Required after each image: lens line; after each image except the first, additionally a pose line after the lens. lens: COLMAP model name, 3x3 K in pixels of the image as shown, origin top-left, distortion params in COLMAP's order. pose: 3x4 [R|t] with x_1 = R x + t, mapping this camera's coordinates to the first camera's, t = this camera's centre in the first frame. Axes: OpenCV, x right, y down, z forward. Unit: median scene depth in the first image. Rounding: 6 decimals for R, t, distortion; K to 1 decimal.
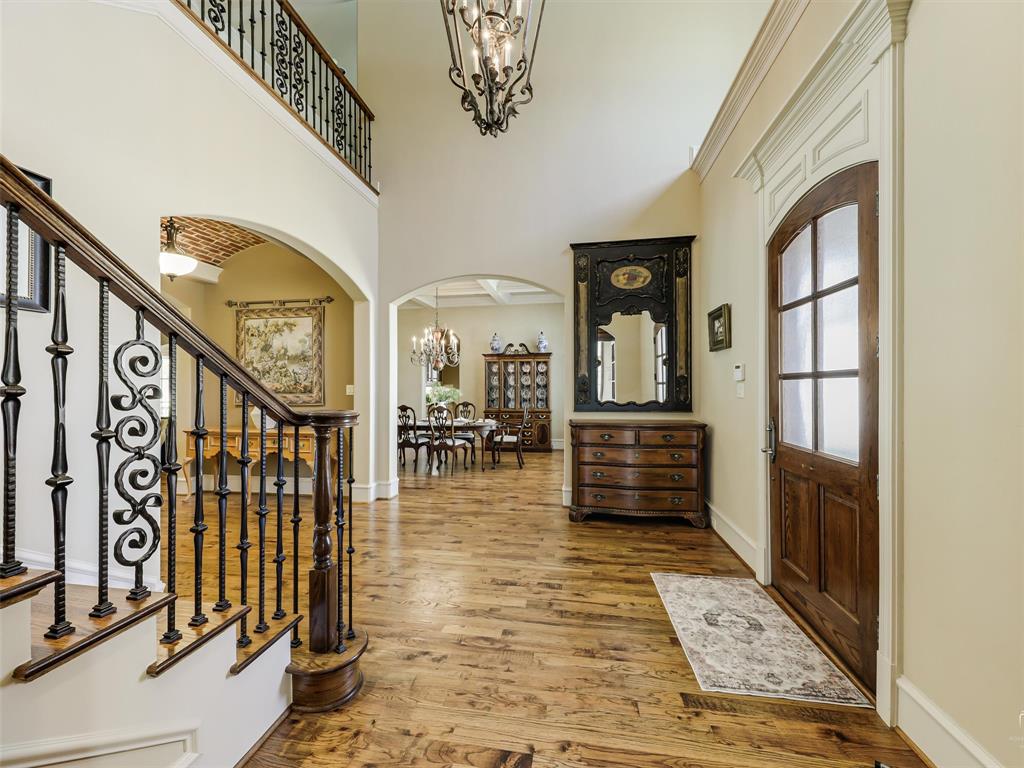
lens RADIAL K [[413.1, 0, 511.9], [0, 413.1, 385.4], [0, 0, 1]] dist [0.008474, -0.000383]
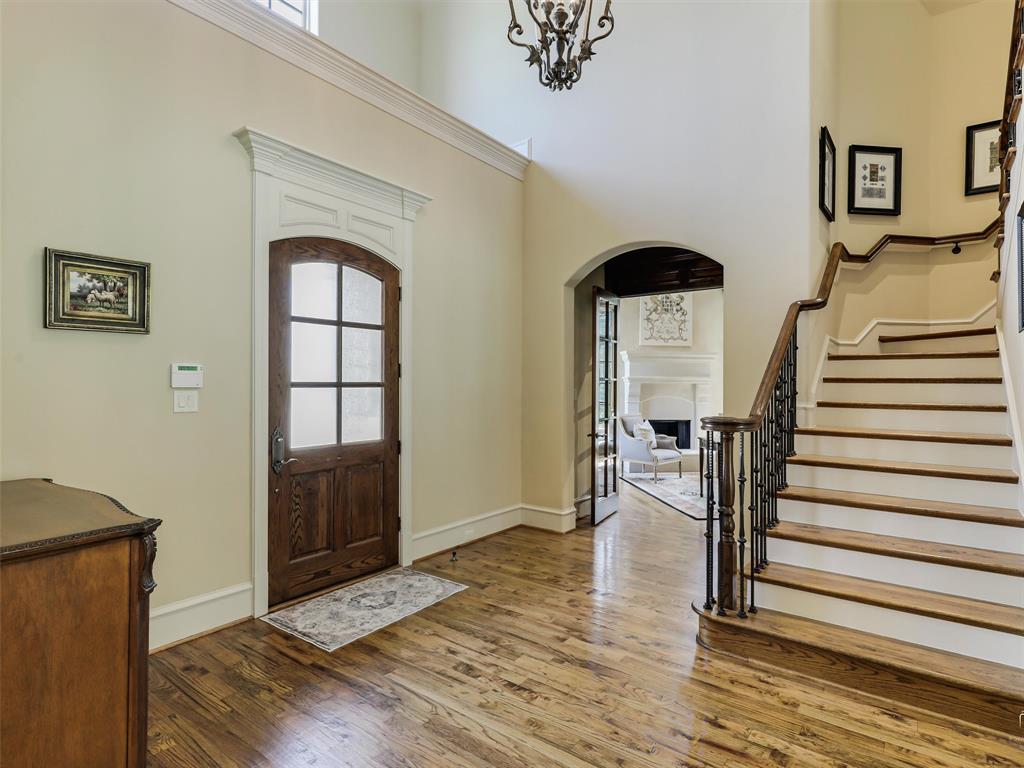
lens RADIAL K [[553.8, 0, 510.9], [0, 553.8, 382.2], [0, 0, 1]] dist [0.004254, 0.000181]
pose [[-0.887263, 0.003234, 0.461253, -0.542765], [-0.000270, 0.999972, -0.007531, -0.020744], [-0.461264, -0.006806, -0.887237, 2.327293]]
